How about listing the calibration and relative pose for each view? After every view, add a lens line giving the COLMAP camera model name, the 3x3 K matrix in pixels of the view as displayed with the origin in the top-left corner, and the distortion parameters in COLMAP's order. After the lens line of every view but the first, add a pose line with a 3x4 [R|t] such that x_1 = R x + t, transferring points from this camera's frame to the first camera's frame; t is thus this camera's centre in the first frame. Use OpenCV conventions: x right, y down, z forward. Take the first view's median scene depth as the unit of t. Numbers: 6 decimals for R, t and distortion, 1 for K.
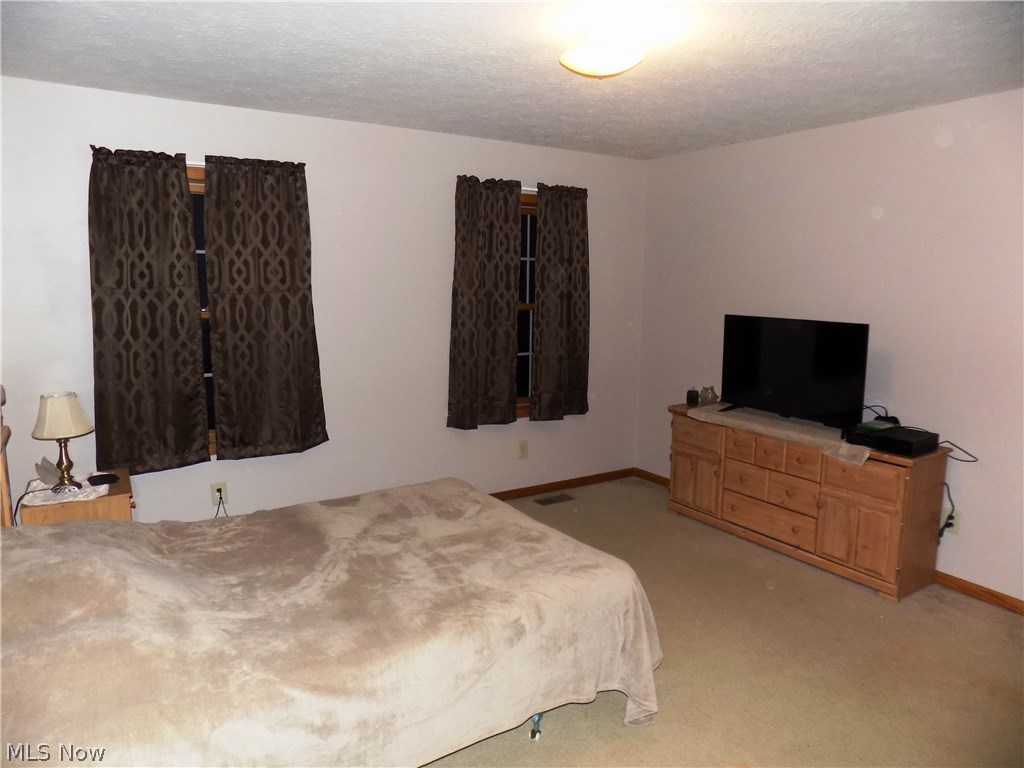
lens RADIAL K [[686.6, 0, 514.3], [0, 686.6, 381.0], [0, 0, 1]] dist [-0.052074, 0.011048]
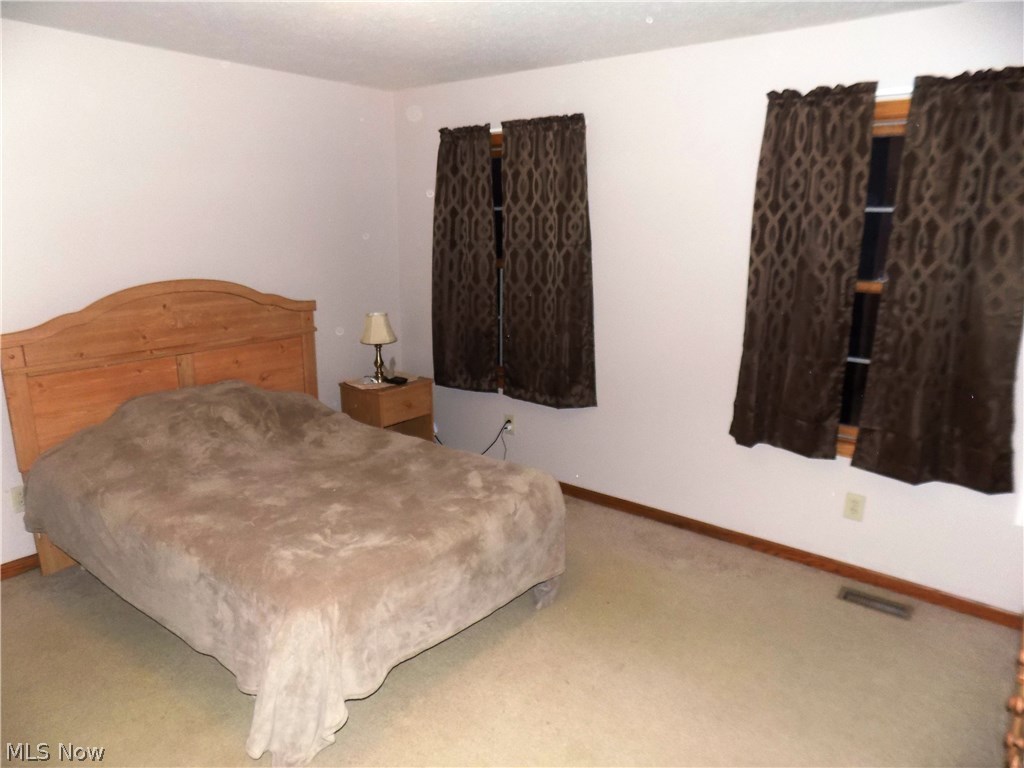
lens RADIAL K [[686.6, 0, 512.4], [0, 686.6, 386.1], [0, 0, 1]] dist [-0.052074, 0.011048]
pose [[0.321665, 0.208776, -0.923550, 0.625269], [-0.153564, 0.973978, 0.166690, -0.090678], [0.934318, 0.088205, 0.345355, 0.611764]]
